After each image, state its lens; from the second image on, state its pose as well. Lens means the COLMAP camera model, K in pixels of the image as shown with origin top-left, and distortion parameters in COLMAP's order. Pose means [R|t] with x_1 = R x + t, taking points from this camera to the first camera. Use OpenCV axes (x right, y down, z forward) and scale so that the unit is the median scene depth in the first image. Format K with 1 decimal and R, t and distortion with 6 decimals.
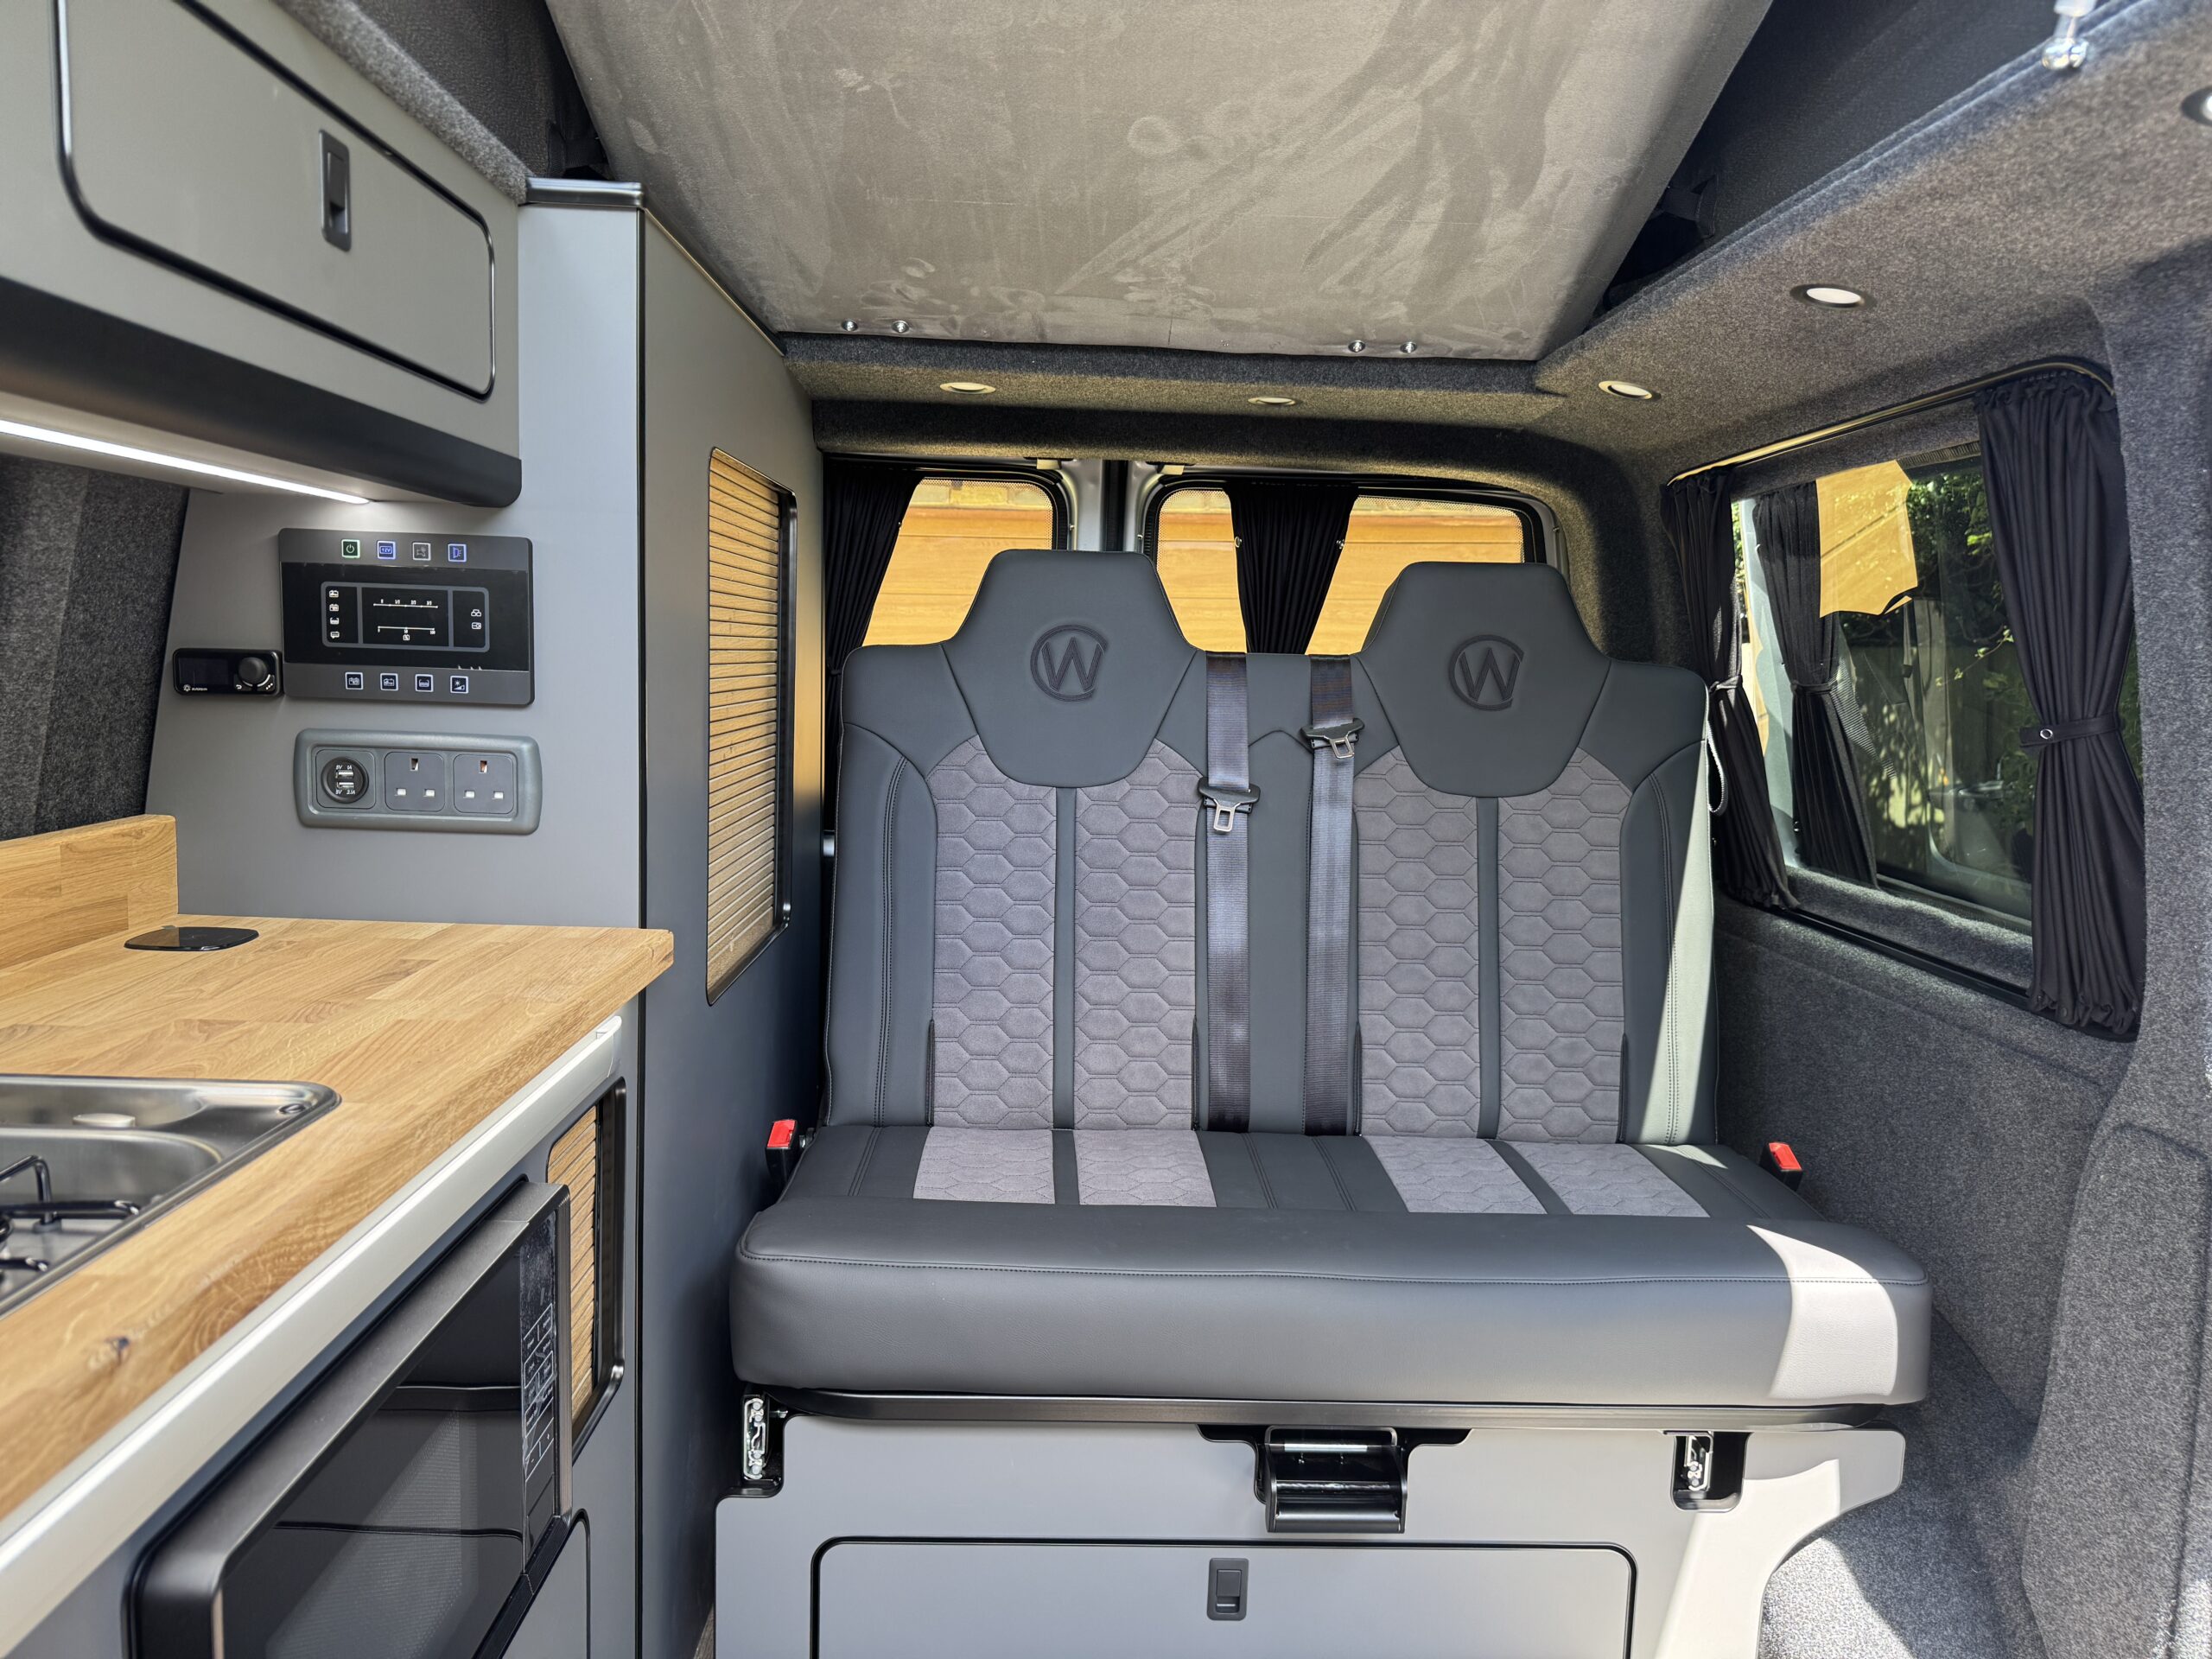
lens RADIAL K [[1562.4, 0, 1118.5], [0, 1562.4, 829.9], [0, 0, 1]] dist [0.045962, -0.044709]
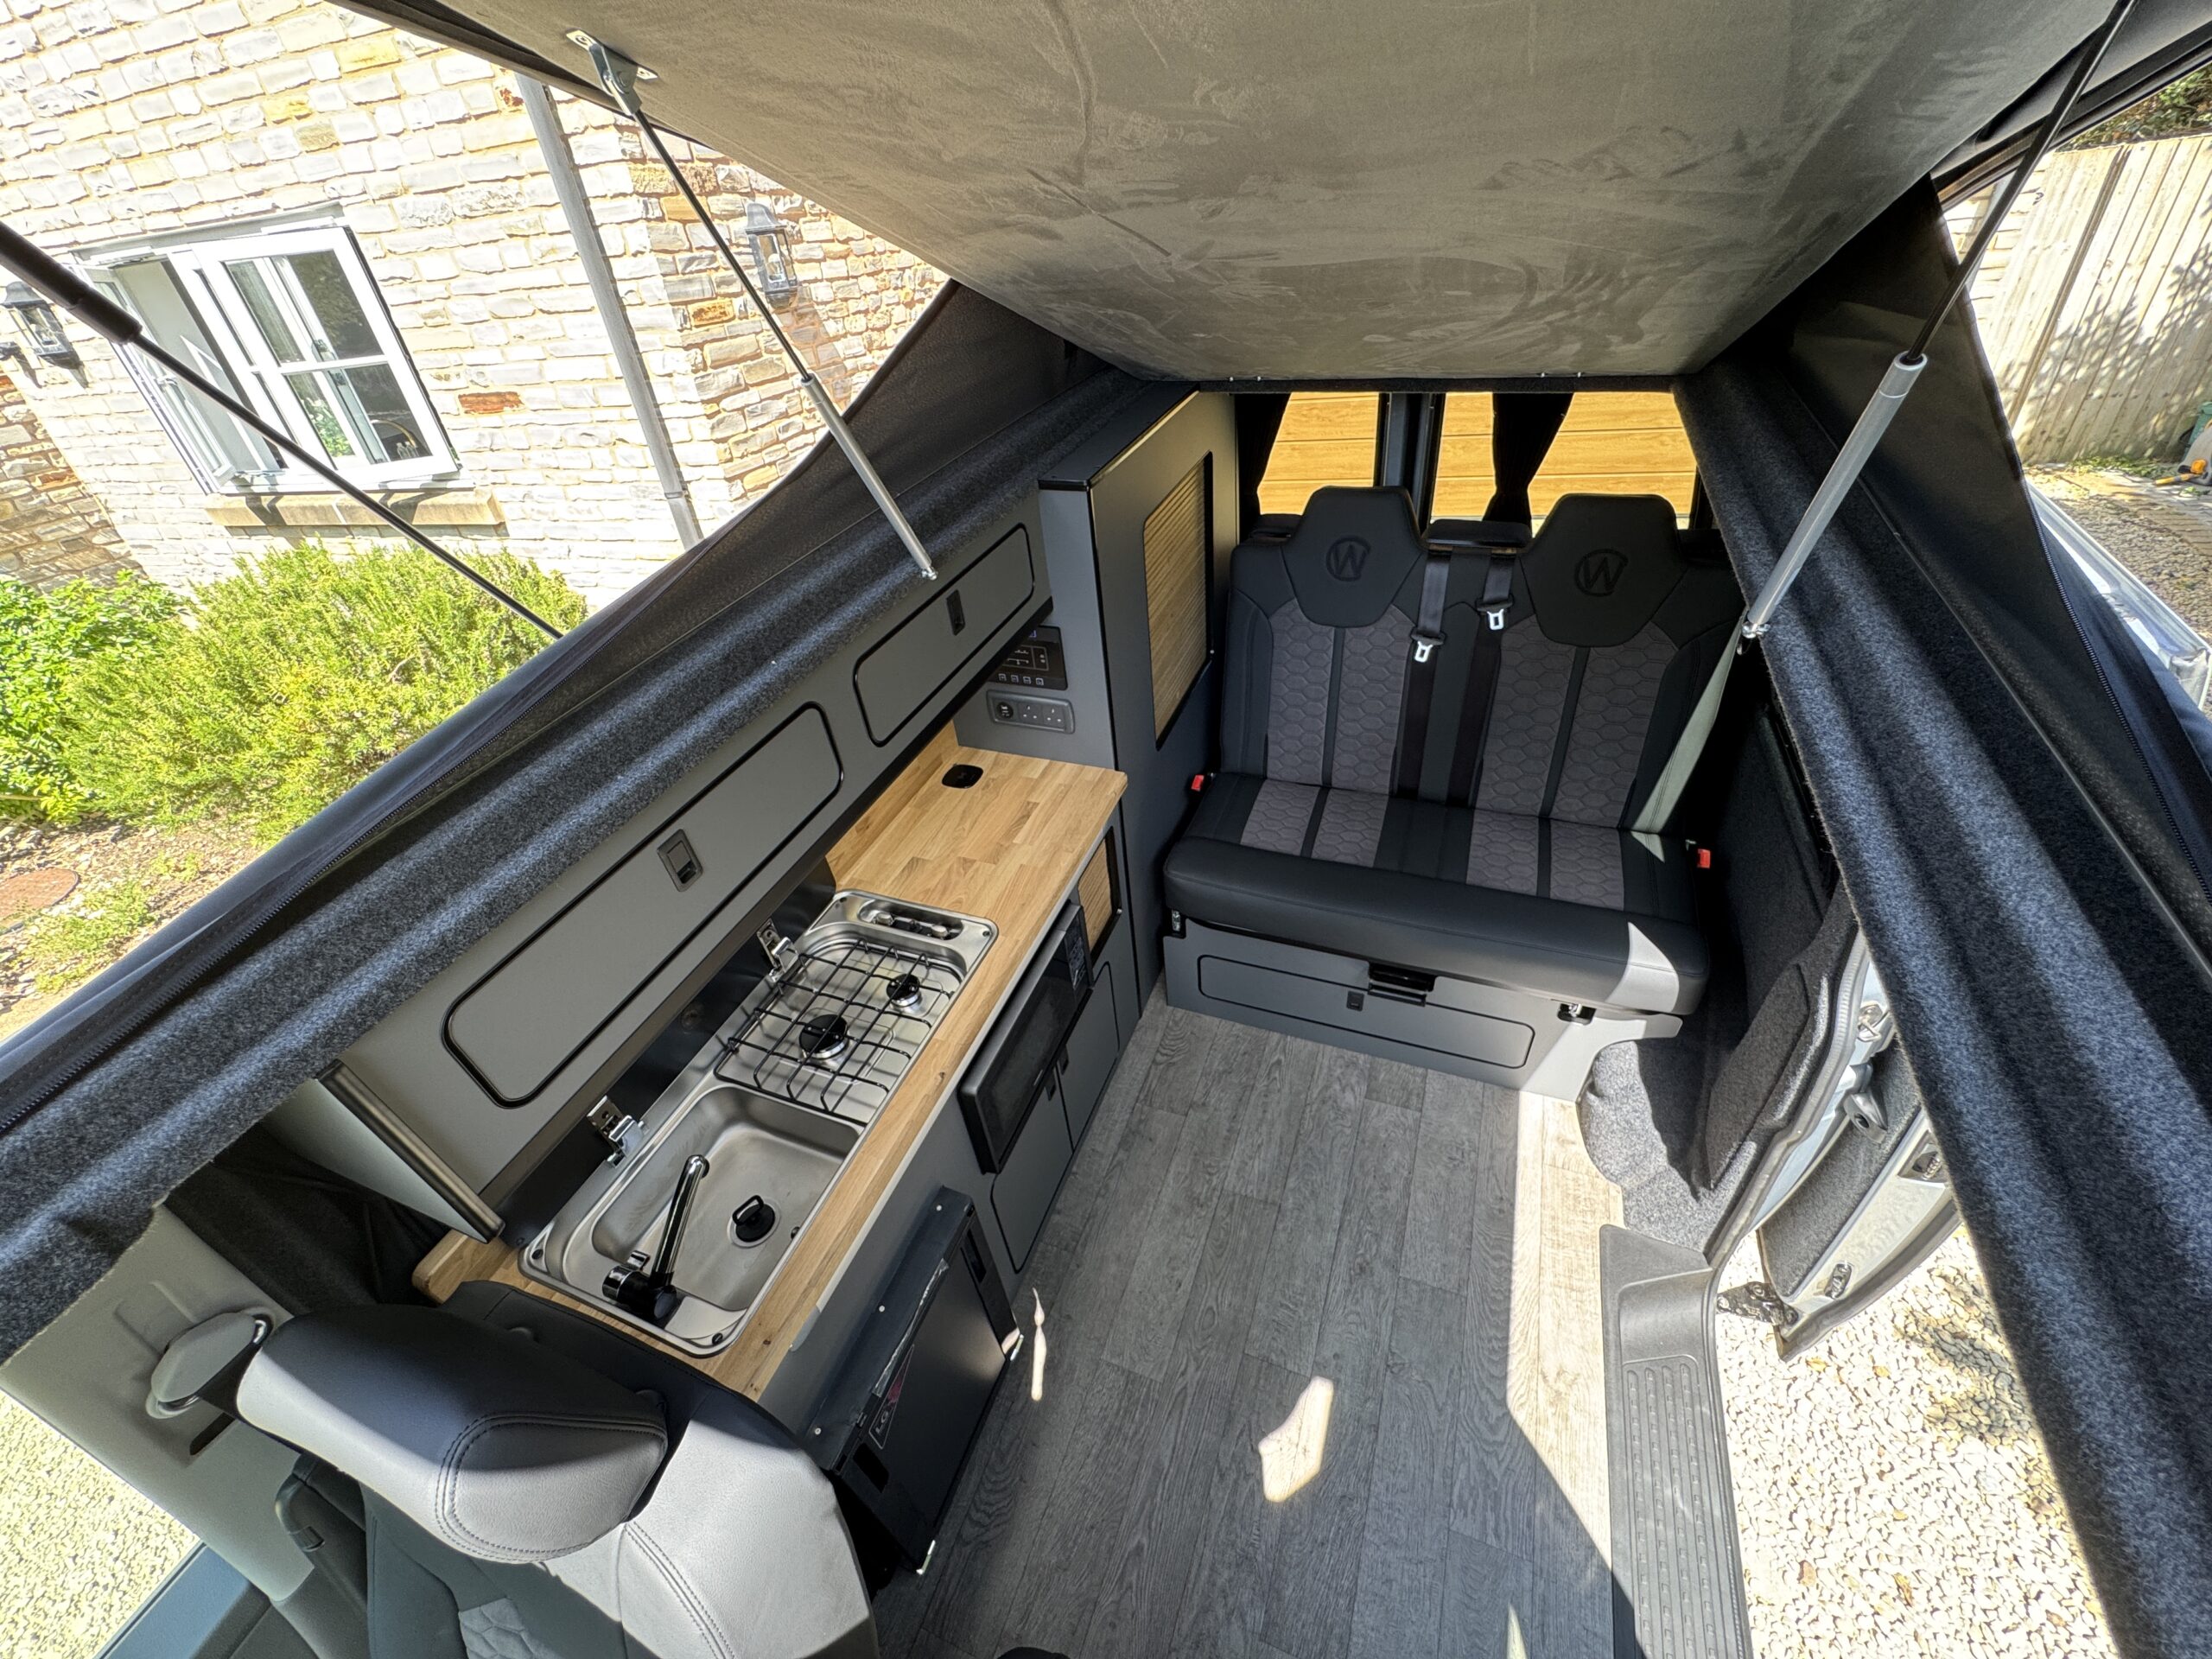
lens RADIAL K [[890.9, 0, 1091.4], [0, 890.9, 838.2], [0, 0, 1]] dist [-0.002256, -0.000768]
pose [[0.906554, 0.155926, -0.392234, 0.162670], [0.085486, 0.842181, 0.532375, -0.426010], [0.413343, -0.516157, 0.750153, -0.090933]]
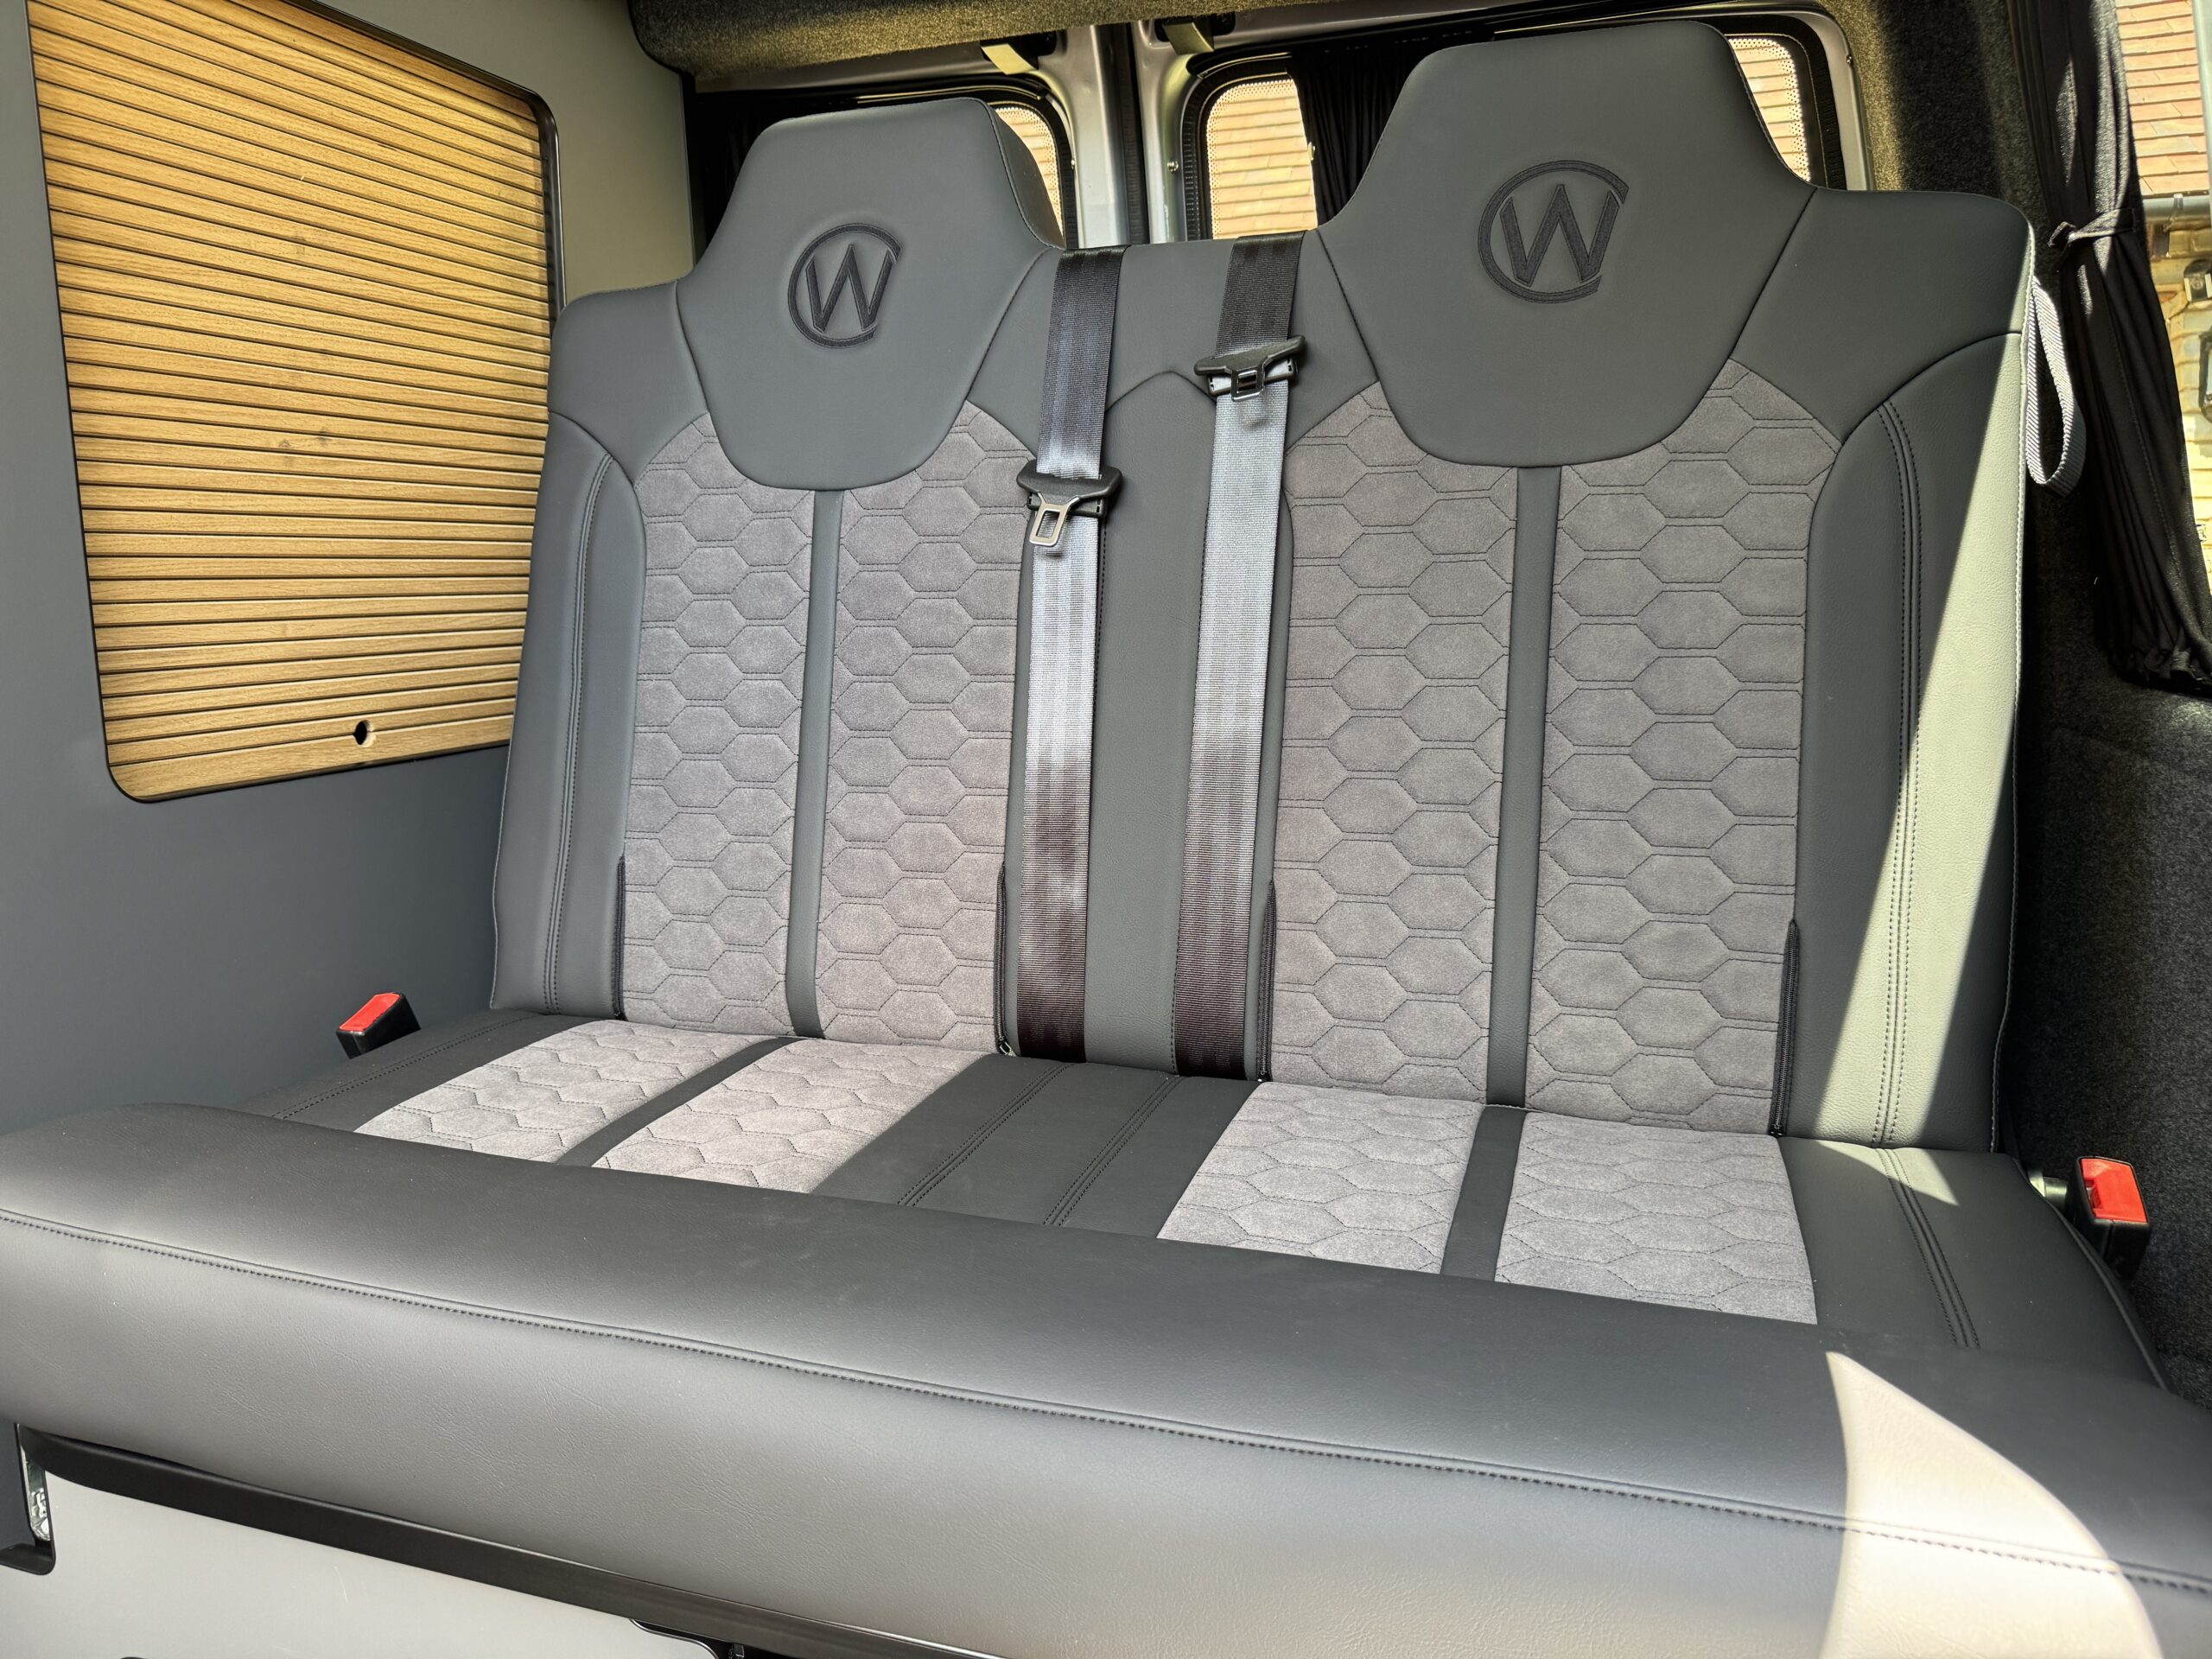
lens RADIAL K [[1562.4, 0, 1110.1], [0, 1562.4, 850.3], [0, 0, 1]] dist [0.045962, -0.044709]
pose [[0.943691, 0.023842, -0.329968, 0.281696], [-0.002930, 0.997963, 0.063727, 0.075892], [0.330816, -0.059172, 0.941839, 0.453002]]
